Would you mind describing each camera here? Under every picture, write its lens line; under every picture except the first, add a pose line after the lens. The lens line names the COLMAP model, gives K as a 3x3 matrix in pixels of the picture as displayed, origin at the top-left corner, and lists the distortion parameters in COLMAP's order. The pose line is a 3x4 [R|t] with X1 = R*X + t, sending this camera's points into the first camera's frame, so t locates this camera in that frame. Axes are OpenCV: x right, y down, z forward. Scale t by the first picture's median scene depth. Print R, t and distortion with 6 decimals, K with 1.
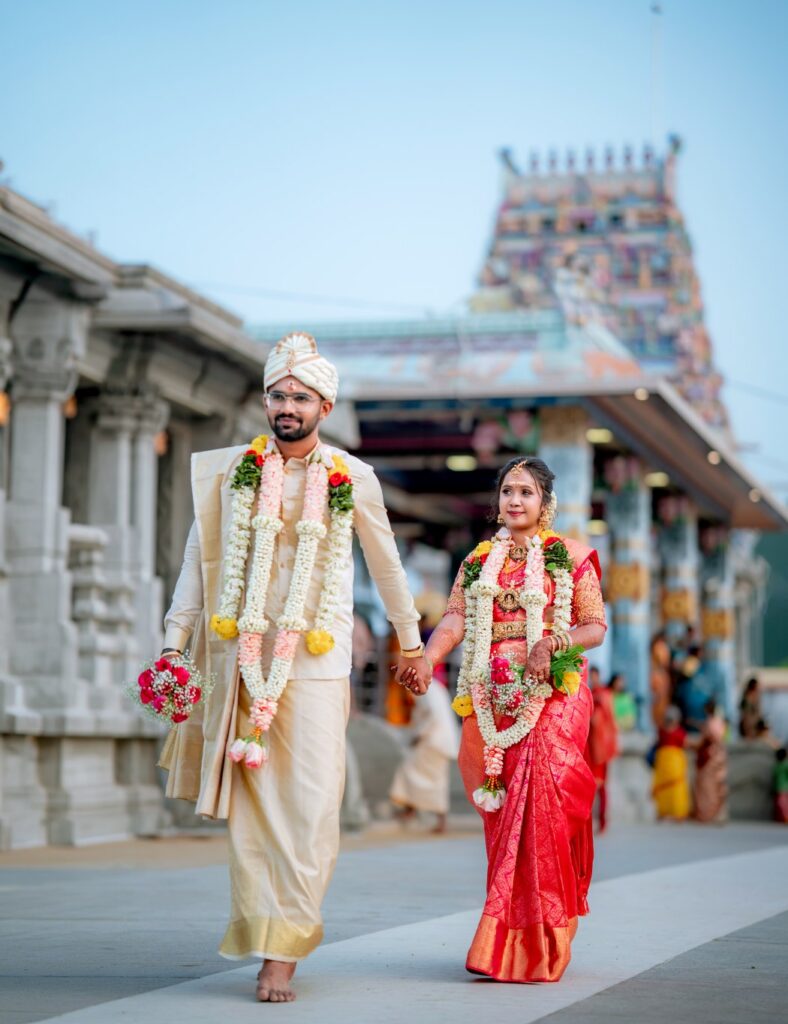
lens RADIAL K [[2755.9, 0, 394.0], [0, 2755.9, 512.0], [0, 0, 1]] dist [0.692906, 0.022078]
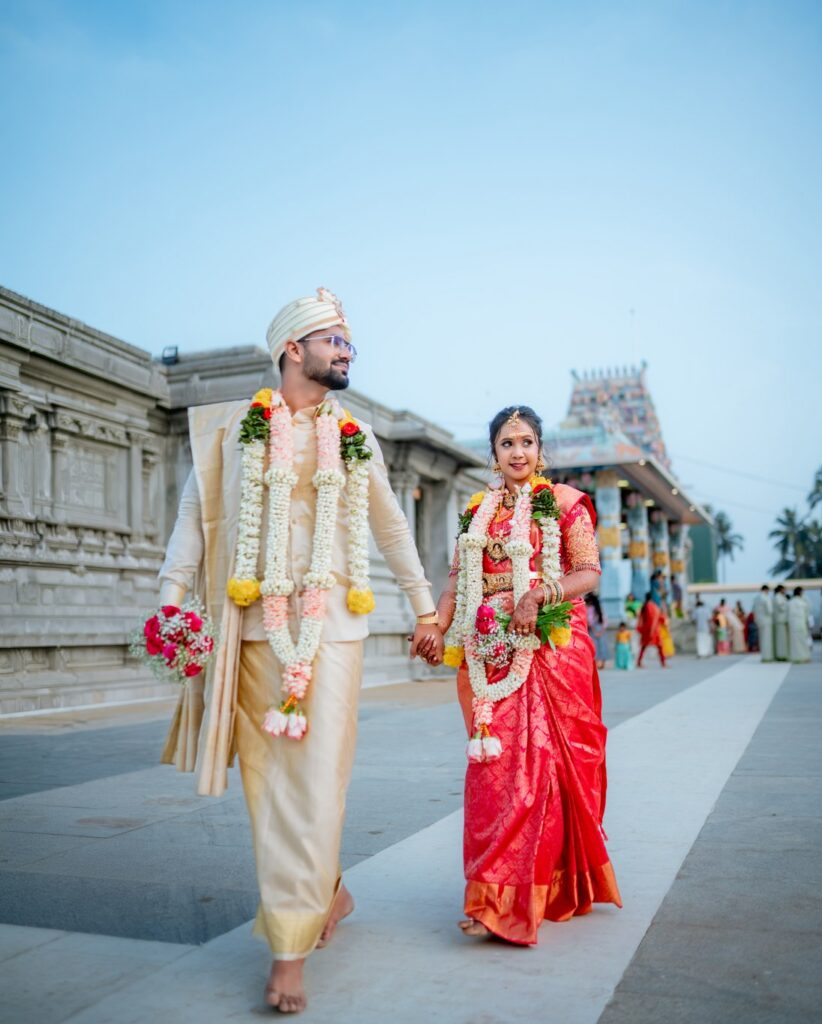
lens RADIAL K [[1106.8, 0, 411.0], [0, 1106.8, 512.0], [0, 0, 1]] dist [-0.192783, 0.000218]
pose [[0.992504, -0.048495, -0.112178, 0.004062], [0.046626, 0.998727, -0.019225, 0.003656], [0.112968, 0.013850, 0.993502, 0.115270]]
